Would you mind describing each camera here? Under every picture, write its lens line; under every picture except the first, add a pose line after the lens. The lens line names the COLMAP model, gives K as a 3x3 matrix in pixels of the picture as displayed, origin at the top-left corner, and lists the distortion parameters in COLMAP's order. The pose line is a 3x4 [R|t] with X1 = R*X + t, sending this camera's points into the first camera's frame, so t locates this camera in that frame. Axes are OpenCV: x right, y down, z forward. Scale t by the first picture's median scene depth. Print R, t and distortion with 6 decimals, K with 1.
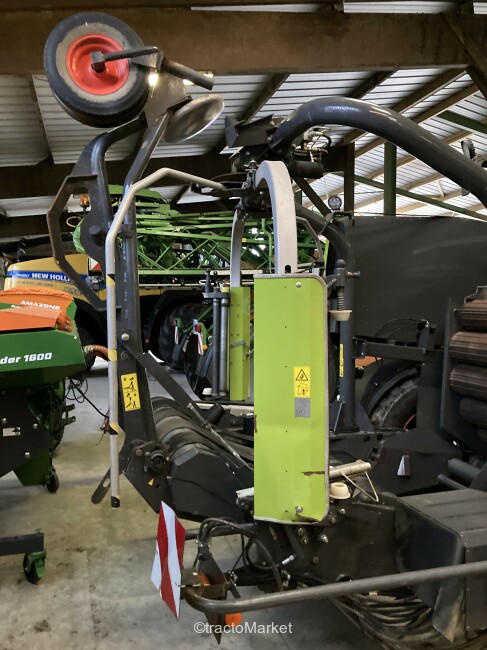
lens RADIAL K [[531.2, 0, 243.5], [0, 531.2, 325.0], [0, 0, 1]] dist [0.047857, -0.056375]
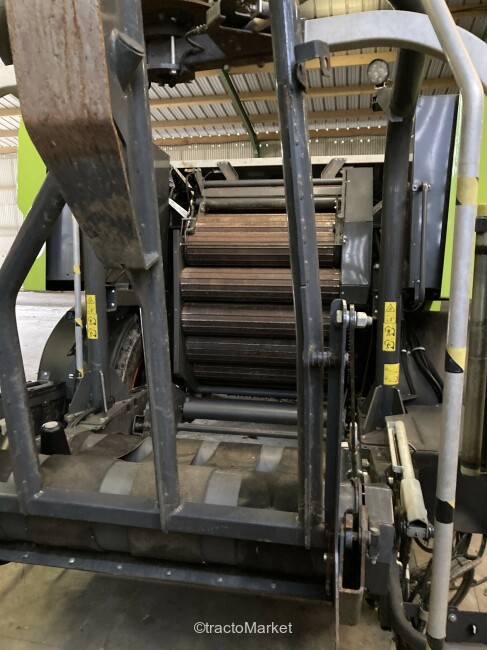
lens RADIAL K [[531.2, 0, 243.5], [0, 531.2, 325.0], [0, 0, 1]] dist [0.047857, -0.056375]
pose [[0.471696, -0.154126, 0.868187, -0.359246], [0.043350, 0.987468, 0.151749, -0.024933], [-0.880695, -0.033944, 0.472466, 0.476400]]
